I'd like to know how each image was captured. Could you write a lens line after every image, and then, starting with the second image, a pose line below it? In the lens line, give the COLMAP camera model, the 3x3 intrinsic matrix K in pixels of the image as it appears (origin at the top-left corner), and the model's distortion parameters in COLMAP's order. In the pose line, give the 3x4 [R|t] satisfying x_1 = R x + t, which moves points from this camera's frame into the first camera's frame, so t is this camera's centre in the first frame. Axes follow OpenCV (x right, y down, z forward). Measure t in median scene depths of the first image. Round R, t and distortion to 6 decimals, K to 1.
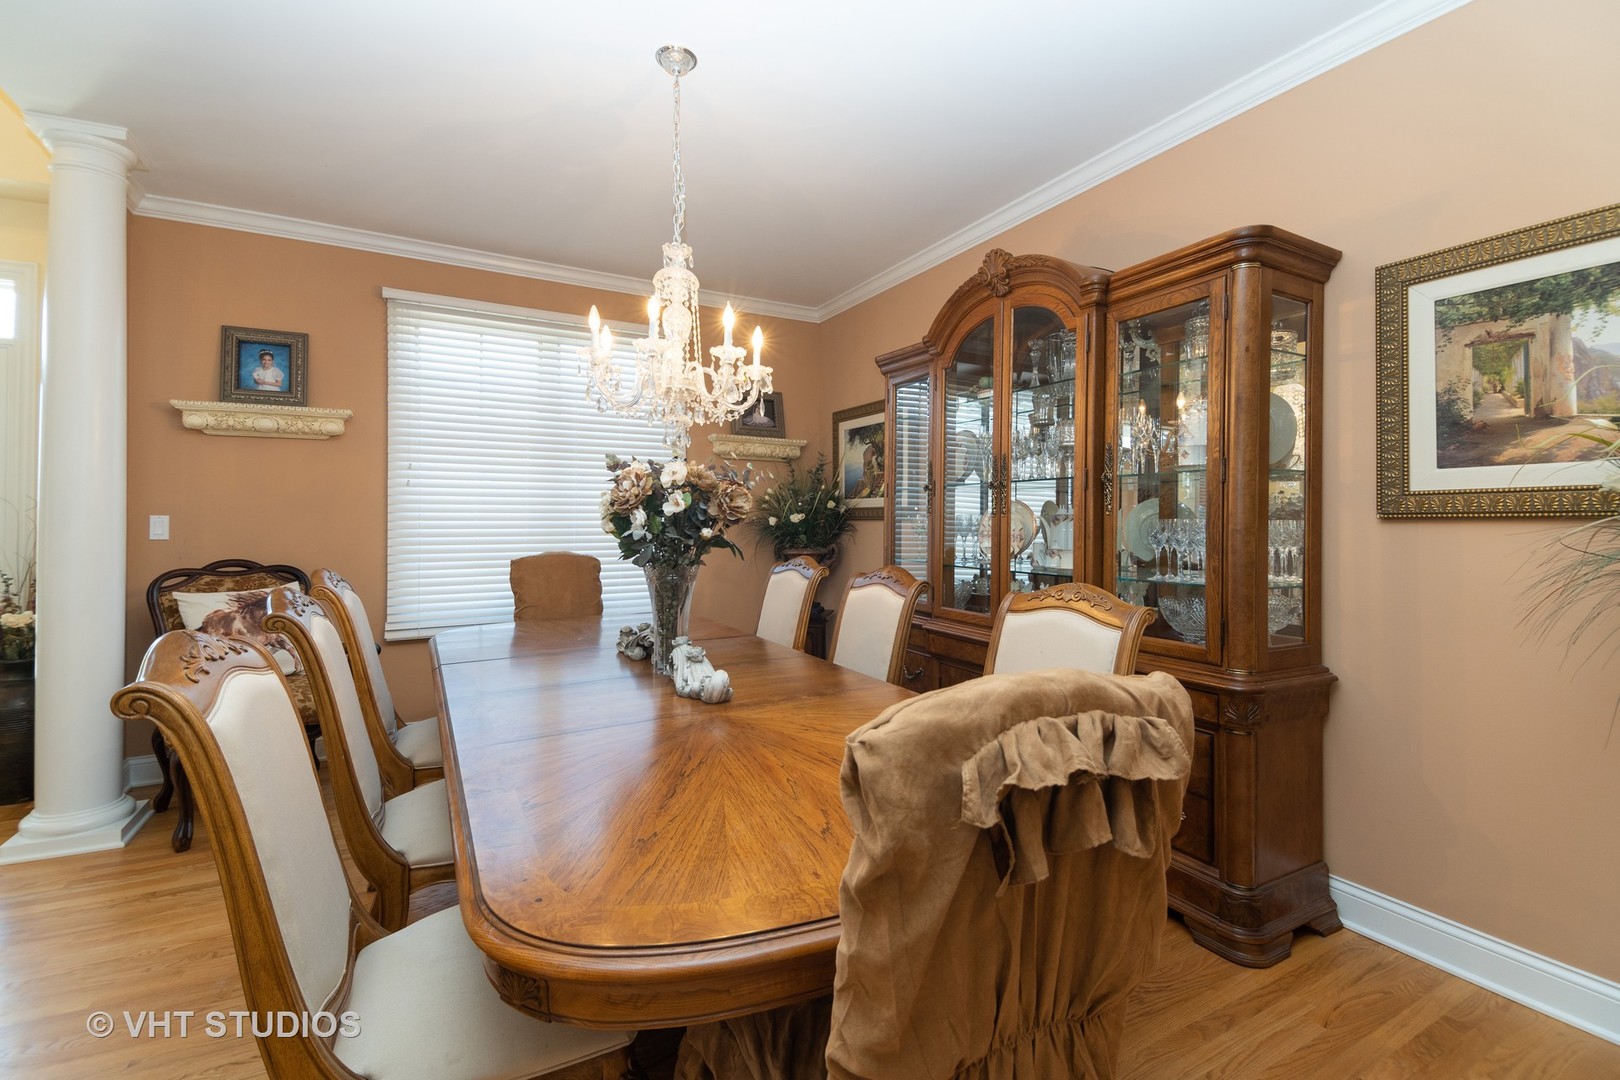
lens RADIAL K [[703.4, 0, 808.9], [0, 703.4, 525.5], [0, 0, 1]] dist [0.069754, -0.035353]
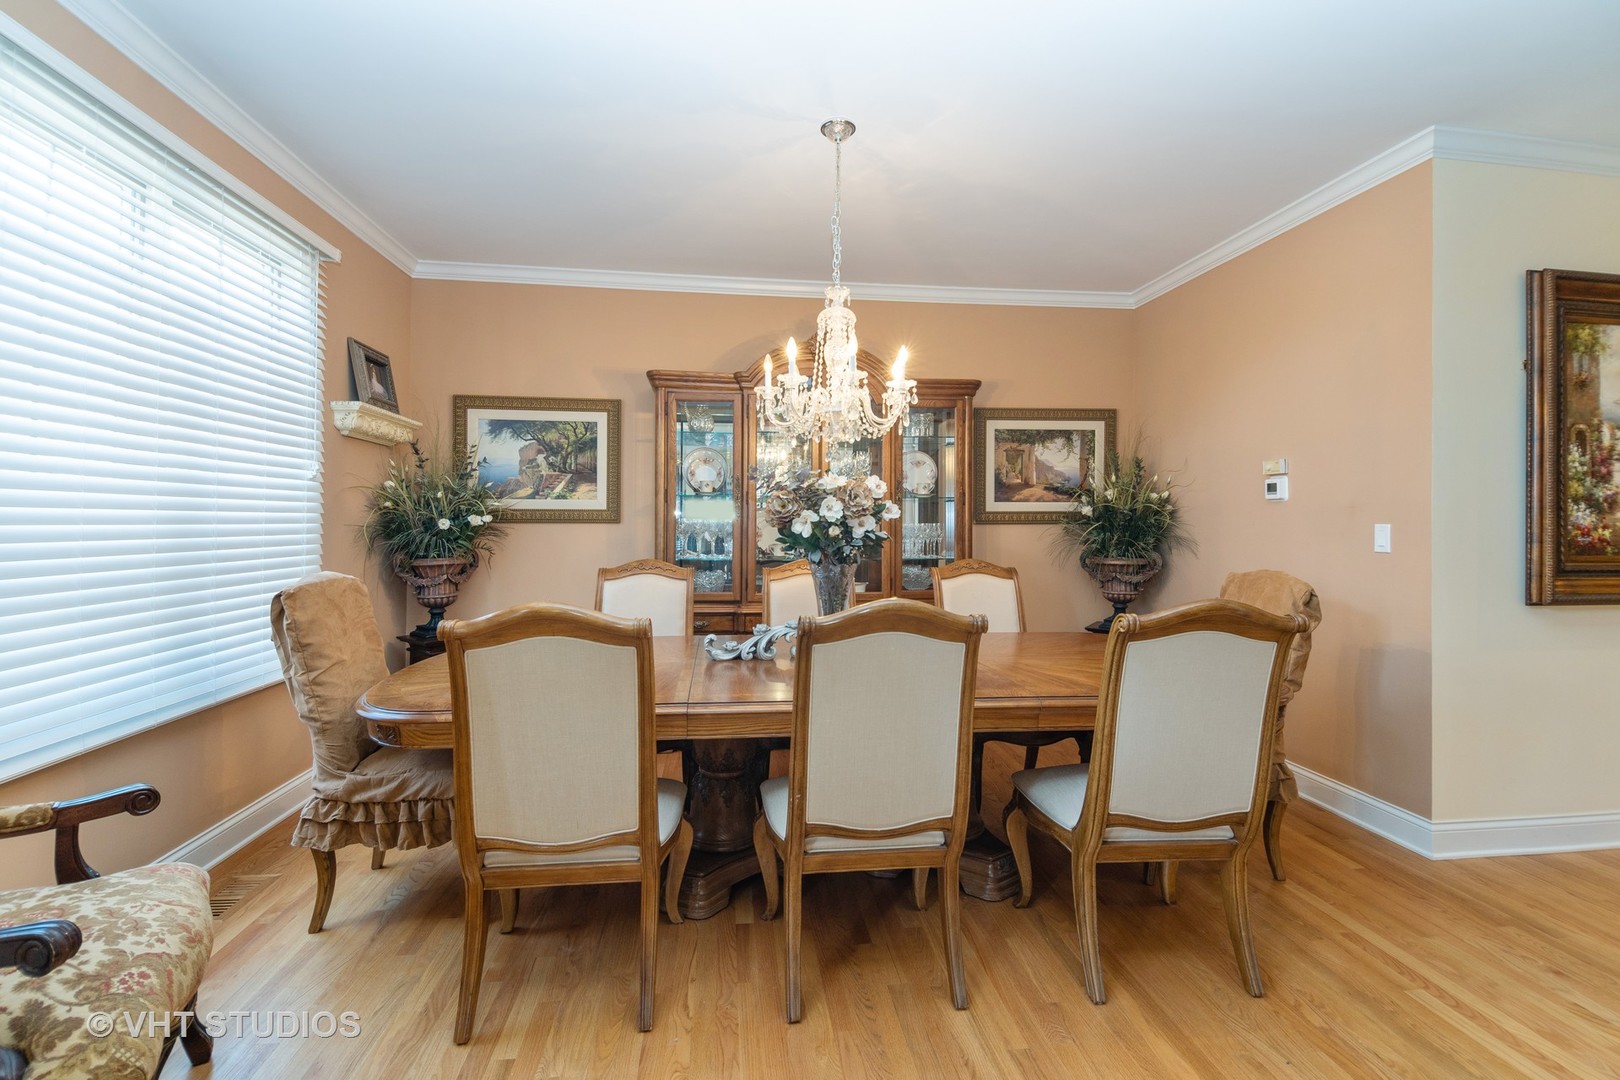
lens RADIAL K [[703.4, 0, 808.9], [0, 703.4, 525.5], [0, 0, 1]] dist [0.069754, -0.035353]
pose [[0.381435, -0.002192, 0.924393, -1.409559], [0.003523, 0.999993, 0.000918, -0.008332], [-0.924389, 0.002906, 0.381441, 0.682555]]
